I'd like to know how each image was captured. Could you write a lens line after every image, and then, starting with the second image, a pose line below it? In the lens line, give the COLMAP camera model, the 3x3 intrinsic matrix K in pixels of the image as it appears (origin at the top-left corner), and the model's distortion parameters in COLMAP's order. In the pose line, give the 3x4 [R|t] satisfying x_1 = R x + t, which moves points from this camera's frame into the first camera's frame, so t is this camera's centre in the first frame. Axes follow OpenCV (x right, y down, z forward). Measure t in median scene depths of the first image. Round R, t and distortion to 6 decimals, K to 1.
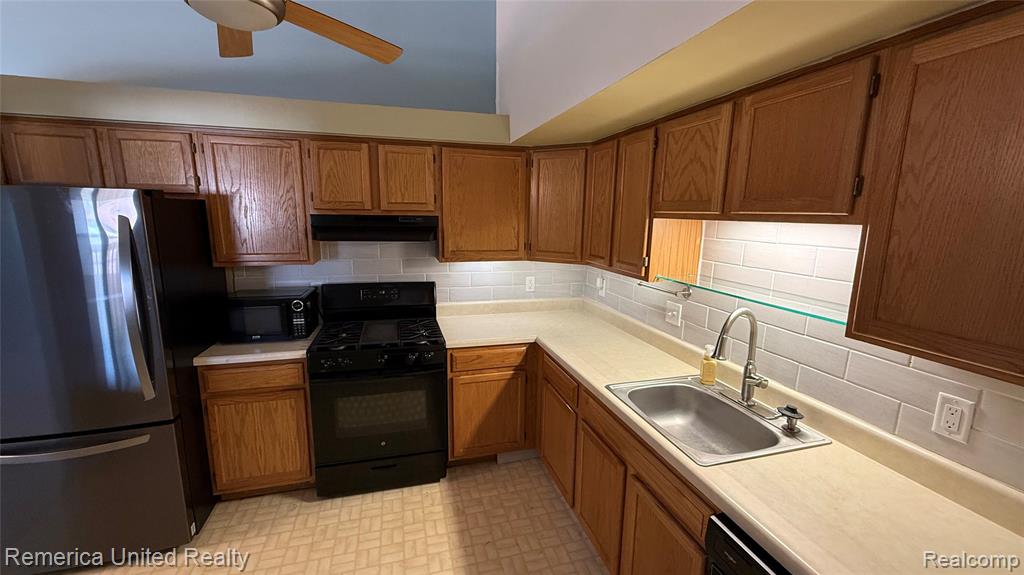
lens RADIAL K [[404.8, 0, 509.9], [0, 404.8, 289.6], [0, 0, 1]] dist [-0.002611, 0.000022]
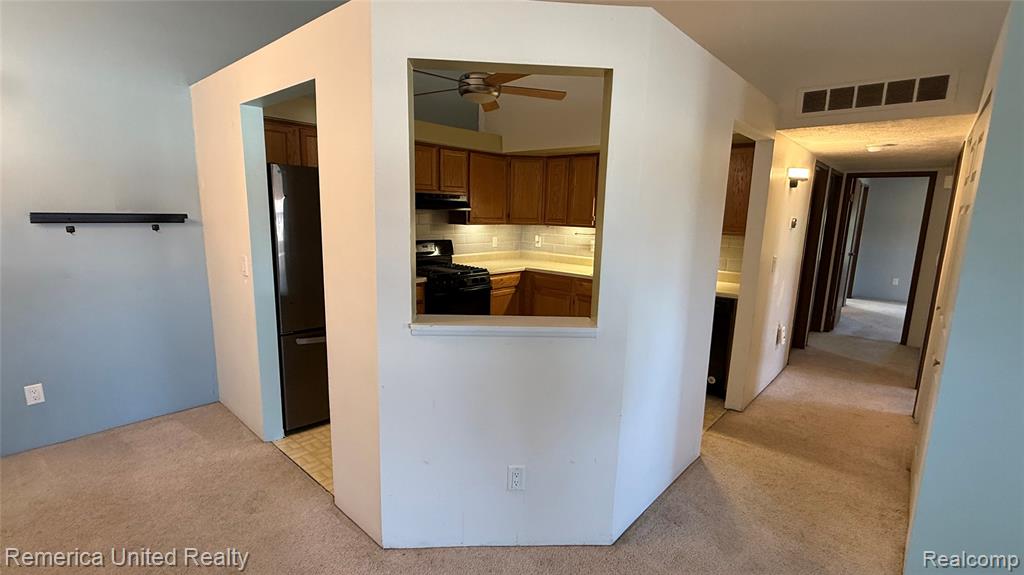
lens RADIAL K [[459.4, 0, 512.5], [0, 459.4, 290.4], [0, 0, 1]] dist [-0.002002, -0.000525]
pose [[0.844073, -0.085700, 0.529336, -1.137441], [0.085541, 0.996025, 0.024856, 0.179943], [-0.529362, 0.024300, 0.848048, -0.690417]]
